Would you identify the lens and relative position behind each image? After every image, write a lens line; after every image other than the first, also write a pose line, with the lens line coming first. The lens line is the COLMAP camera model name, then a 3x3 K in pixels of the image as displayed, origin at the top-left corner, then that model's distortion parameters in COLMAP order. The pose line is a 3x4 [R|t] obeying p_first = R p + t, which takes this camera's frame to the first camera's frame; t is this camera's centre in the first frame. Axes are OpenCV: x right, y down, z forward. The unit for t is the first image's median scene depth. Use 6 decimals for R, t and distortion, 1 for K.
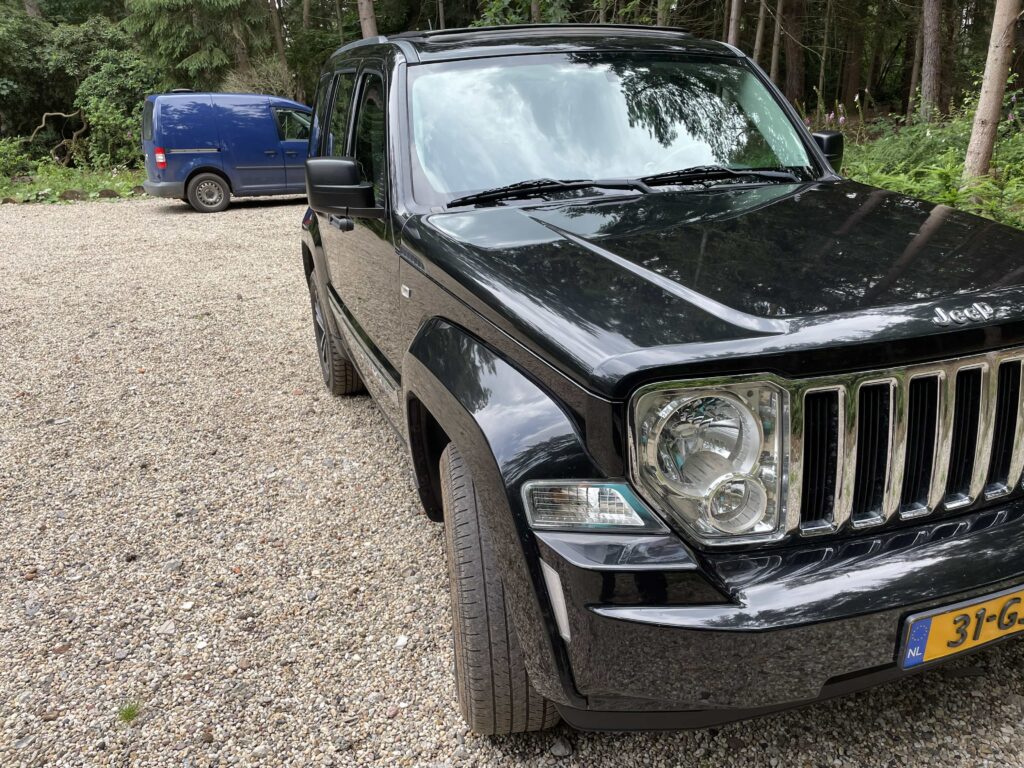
lens RADIAL K [[792.2, 0, 508.9], [0, 792.2, 382.6], [0, 0, 1]] dist [0.104332, -0.151963]
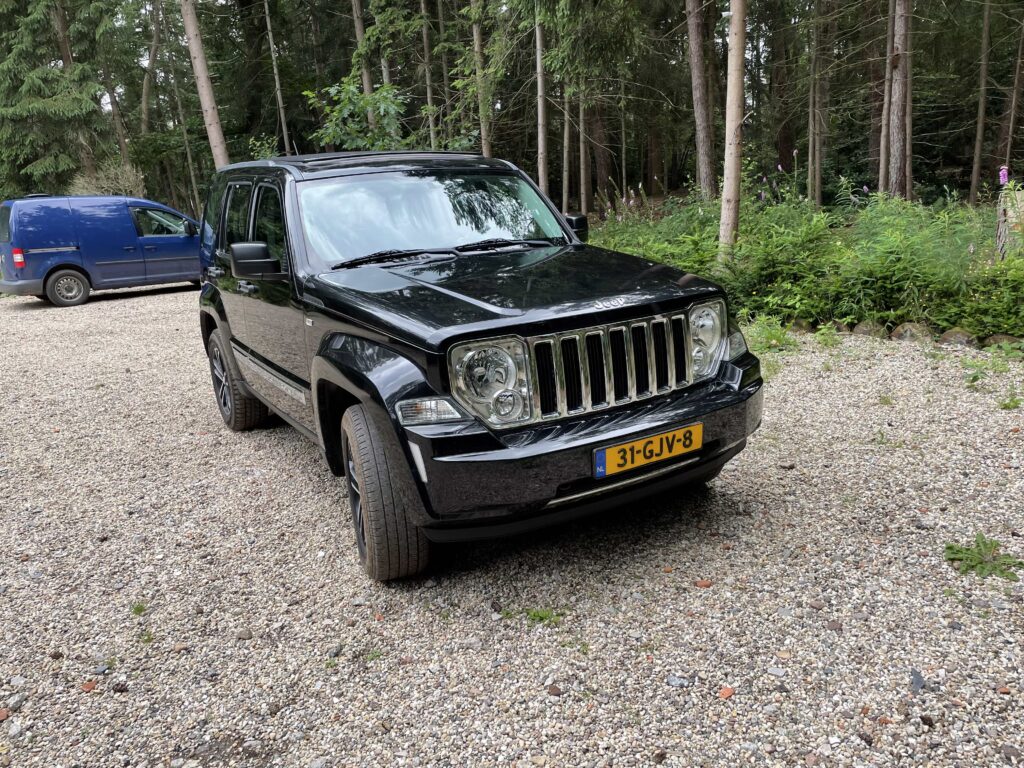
lens RADIAL K [[764.8, 0, 519.0], [0, 764.8, 367.8], [0, 0, 1]] dist [0.110470, -0.142614]
pose [[0.977810, -0.075260, 0.195509, -0.023470], [0.096649, 0.990051, -0.102260, 0.134198], [-0.185868, 0.118887, 0.975356, -0.432825]]
